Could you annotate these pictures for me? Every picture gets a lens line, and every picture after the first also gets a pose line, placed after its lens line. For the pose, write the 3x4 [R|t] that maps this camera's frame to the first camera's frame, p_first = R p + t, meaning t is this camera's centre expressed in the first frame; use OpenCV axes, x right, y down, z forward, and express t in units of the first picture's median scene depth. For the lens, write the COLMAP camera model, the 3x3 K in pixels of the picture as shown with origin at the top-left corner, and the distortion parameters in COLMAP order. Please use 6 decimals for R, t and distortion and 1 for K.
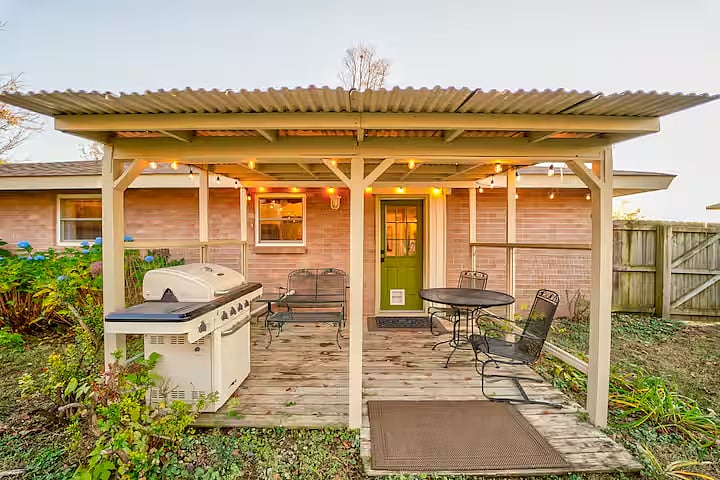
lens RADIAL K [[292.8, 0, 362.3], [0, 292.8, 241.6], [0, 0, 1]] dist [-0.023107, -0.000316]
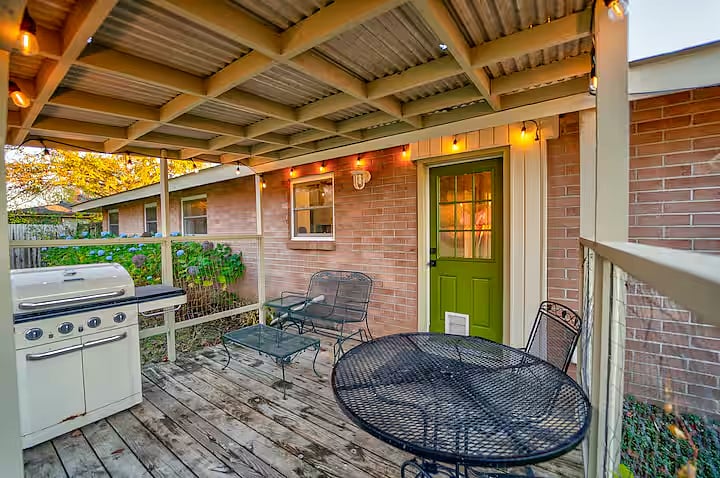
lens RADIAL K [[292.8, 0, 359.1], [0, 292.8, 240.8], [0, 0, 1]] dist [-0.023107, -0.000316]
pose [[0.817191, 0.008211, -0.576309, 0.309131], [0.009020, 0.999594, 0.027033, -0.004863], [0.576297, -0.027289, 0.816785, 0.402612]]
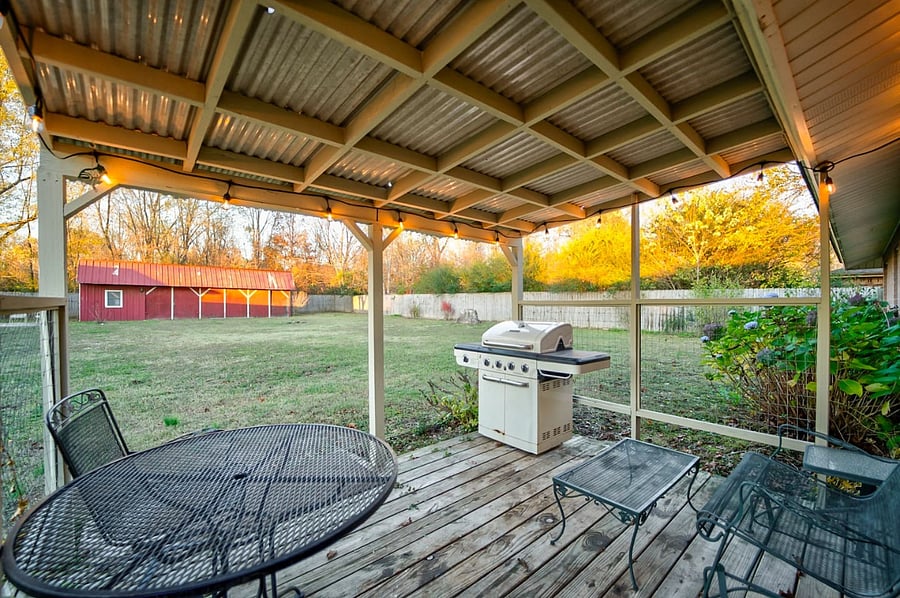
lens RADIAL K [[366.0, 0, 452.2], [0, 366.0, 303.6], [0, 0, 1]] dist [-0.023107, -0.000316]
pose [[-0.748619, -0.001196, -0.663000, 0.279662], [-0.003193, 0.999993, 0.001802, 0.006093], [0.662993, 0.003466, -0.748618, 0.916512]]
